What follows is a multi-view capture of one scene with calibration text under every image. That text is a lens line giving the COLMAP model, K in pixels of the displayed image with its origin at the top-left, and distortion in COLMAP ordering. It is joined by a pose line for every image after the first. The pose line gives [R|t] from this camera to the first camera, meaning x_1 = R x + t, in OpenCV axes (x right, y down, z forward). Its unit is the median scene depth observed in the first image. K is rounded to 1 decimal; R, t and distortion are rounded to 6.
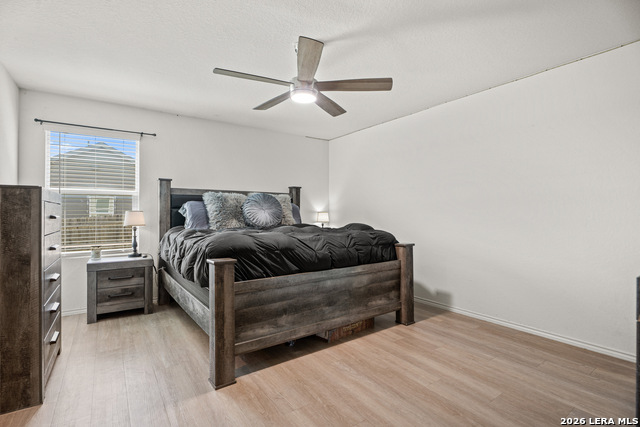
lens RADIAL K [[306.5, 0, 309.8], [0, 306.5, 212.3], [0, 0, 1]] dist [-0.006999, -0.001687]
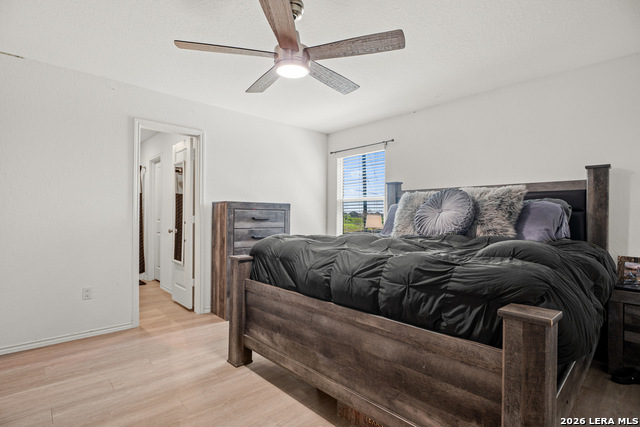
lens RADIAL K [[306.5, 0, 304.4], [0, 306.5, 214.9], [0, 0, 1]] dist [-0.006999, -0.001687]
pose [[0.151013, -0.001572, -0.988531, 0.738850], [-0.003136, 0.999993, -0.002070, 0.000439], [0.988527, 0.003413, 0.151007, 0.877842]]
